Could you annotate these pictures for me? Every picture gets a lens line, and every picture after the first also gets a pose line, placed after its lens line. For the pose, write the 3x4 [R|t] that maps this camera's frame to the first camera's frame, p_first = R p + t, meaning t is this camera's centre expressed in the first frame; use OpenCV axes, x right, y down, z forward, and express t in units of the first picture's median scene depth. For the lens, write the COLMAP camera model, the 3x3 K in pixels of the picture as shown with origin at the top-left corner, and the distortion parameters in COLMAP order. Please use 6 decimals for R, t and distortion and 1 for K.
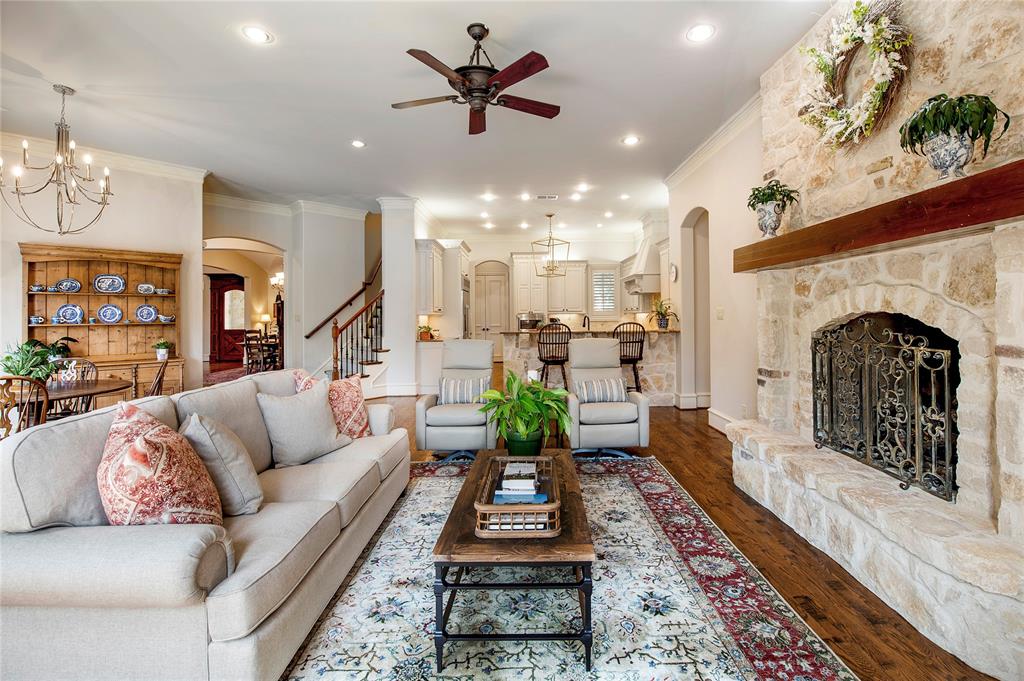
lens RADIAL K [[428.5, 0, 479.5], [0, 428.5, 310.1], [0, 0, 1]] dist [-0.019100, 0.000009]
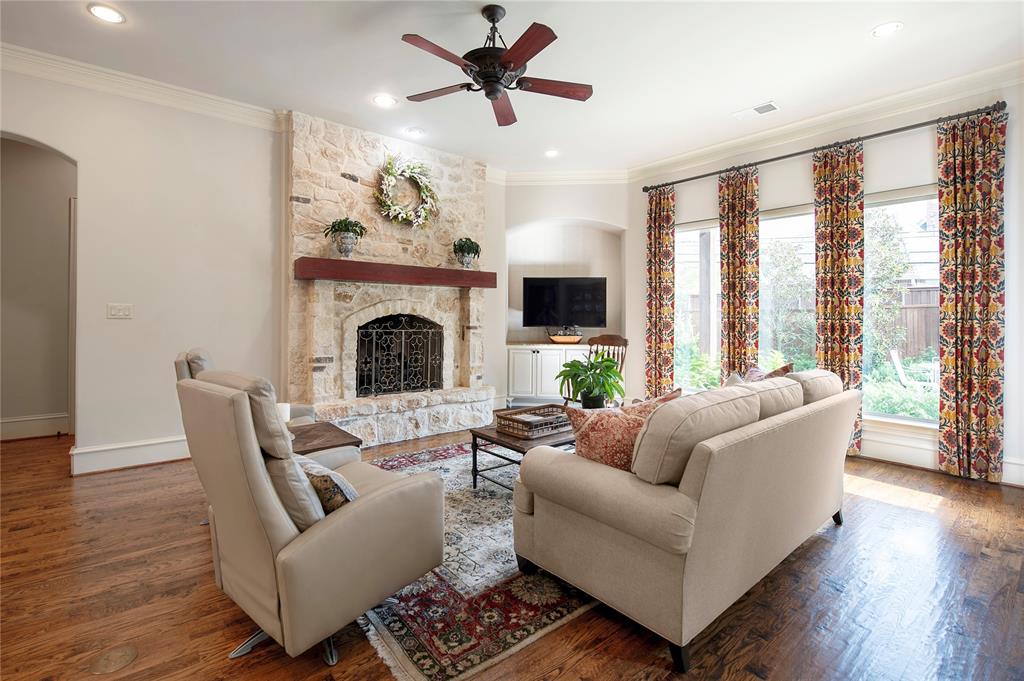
lens RADIAL K [[447.0, 0, 507.6], [0, 447.0, 312.8], [0, 0, 1]] dist [-0.001848, -0.000153]
pose [[-0.674108, 0.014840, 0.738484, -0.751530], [-0.008623, 0.999572, -0.027958, 0.041931], [-0.738583, -0.025215, -0.673691, 1.630410]]
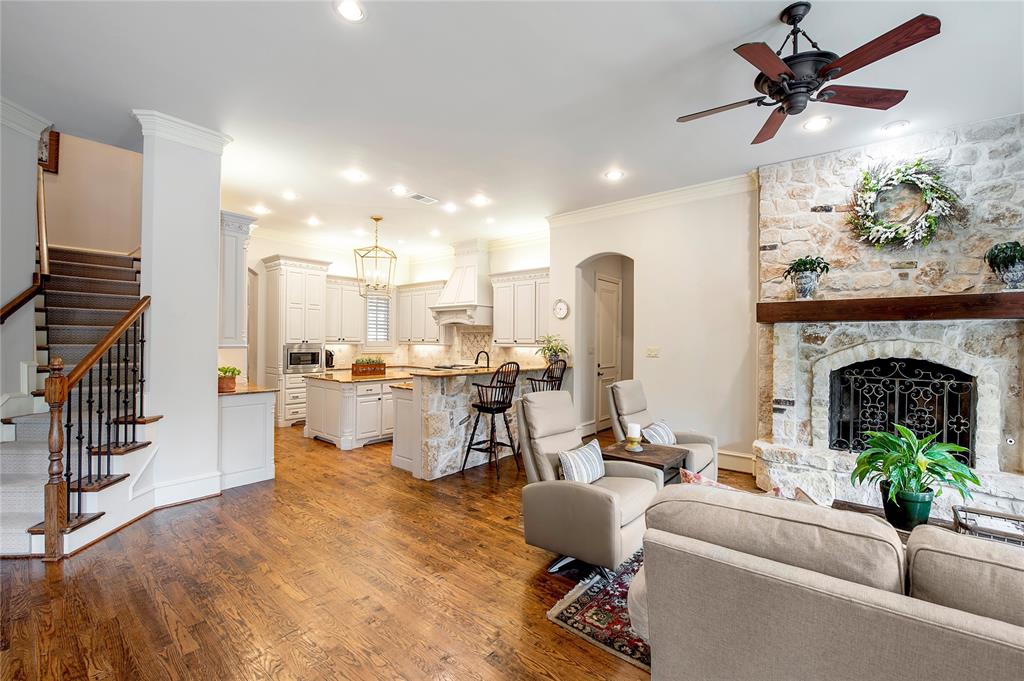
lens RADIAL K [[455.2, 0, 512.0], [0, 455.2, 340.5], [0, 0, 1]] dist [-0.022806, -0.000289]
pose [[0.607884, 0.016391, 0.793857, -0.990602], [-0.024798, 0.999691, -0.001653, -0.018454], [-0.793639, -0.018681, 0.608102, 0.898644]]
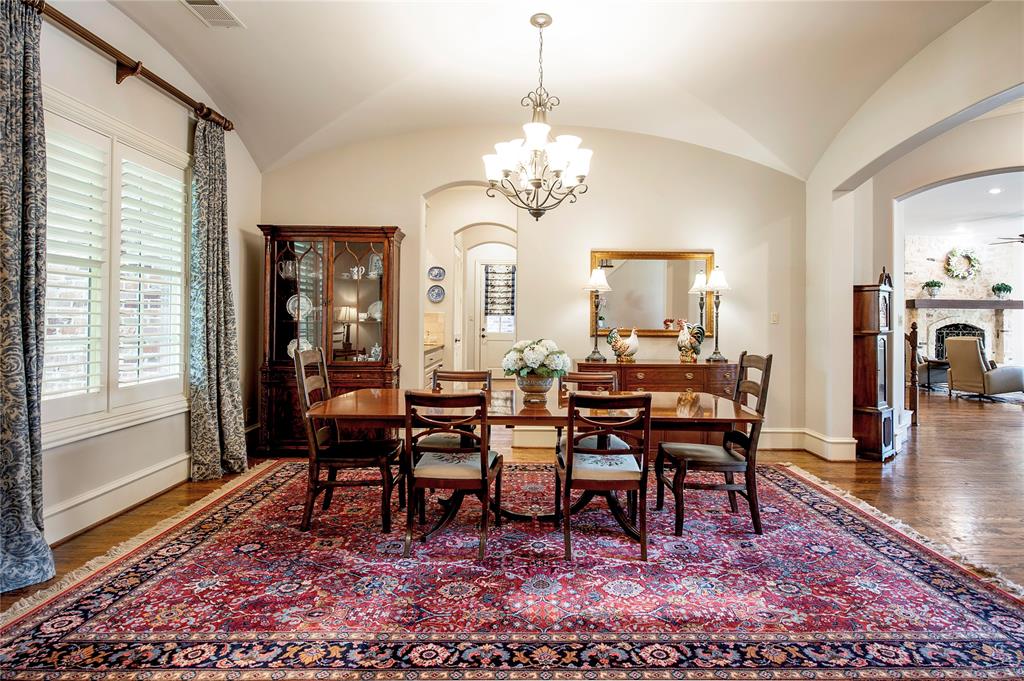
lens RADIAL K [[528.3, 0, 513.3], [0, 528.3, 314.3], [0, 0, 1]] dist [-0.002118, -0.000809]
pose [[-0.015615, 0.022937, 0.999615, -3.122569], [-0.026284, 0.999382, -0.023342, 0.113244], [-0.999533, -0.026639, -0.015002, 4.173081]]
